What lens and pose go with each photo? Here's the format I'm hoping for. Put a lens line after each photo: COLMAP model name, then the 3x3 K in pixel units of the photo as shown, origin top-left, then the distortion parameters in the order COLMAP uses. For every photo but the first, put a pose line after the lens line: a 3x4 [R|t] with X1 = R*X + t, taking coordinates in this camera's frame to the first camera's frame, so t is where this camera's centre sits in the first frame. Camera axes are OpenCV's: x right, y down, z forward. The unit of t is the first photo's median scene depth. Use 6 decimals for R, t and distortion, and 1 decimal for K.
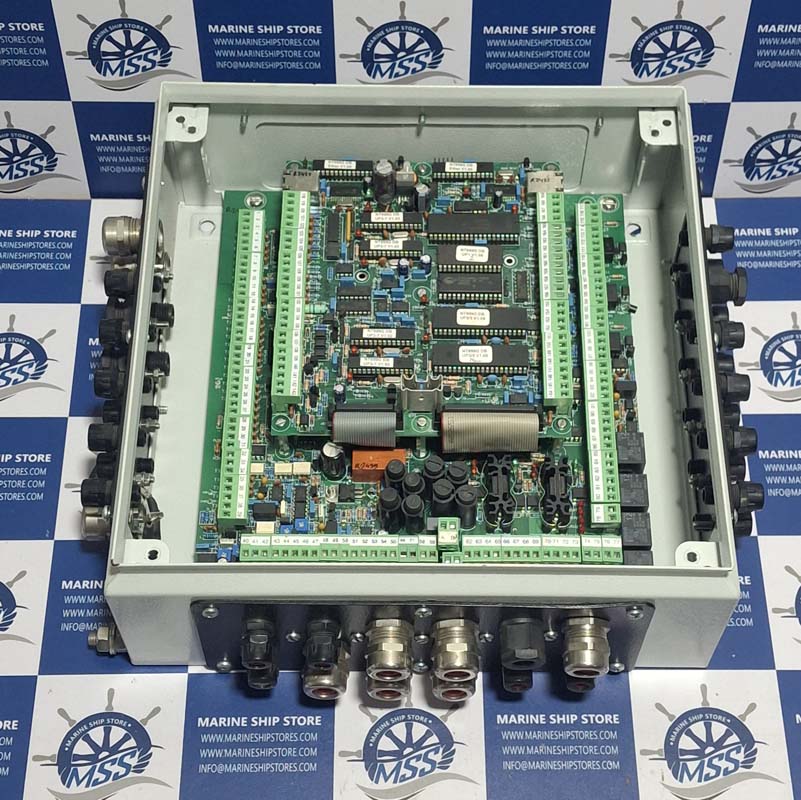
lens RADIAL K [[1549.7, 0, 419.3], [0, 1549.7, 402.2], [0, 0, 1]] dist [0.380421, -1.675262]
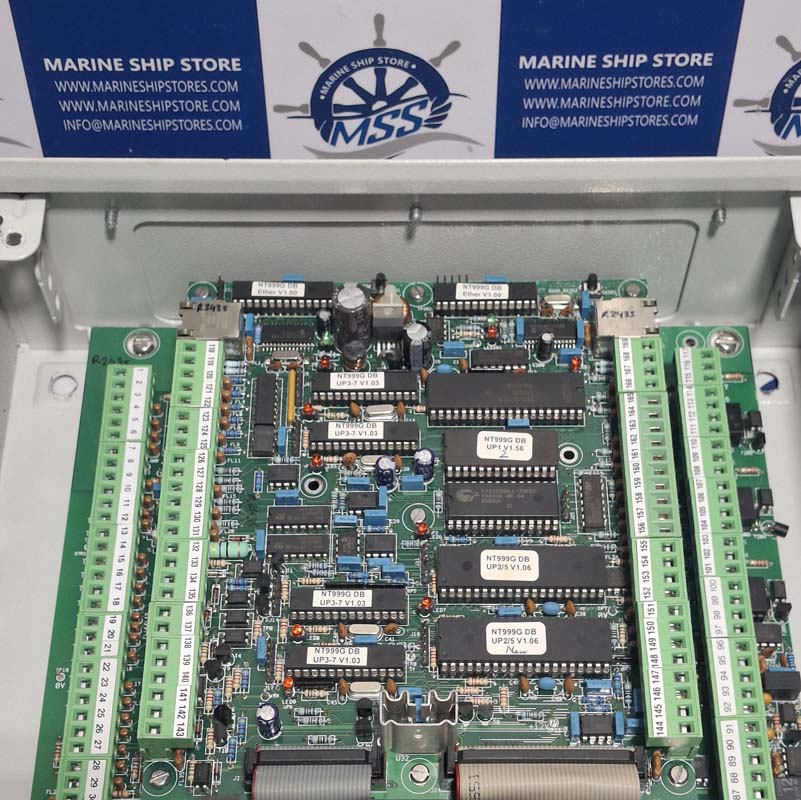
lens RADIAL K [[1549.7, 0, 419.3], [0, 1549.7, 402.2], [0, 0, 1]] dist [0.380421, -1.675262]
pose [[0.999942, -0.010637, -0.001807, 0.003577], [0.010601, 0.999769, -0.018696, -0.100092], [0.002005, 0.018676, 0.999824, 0.420500]]
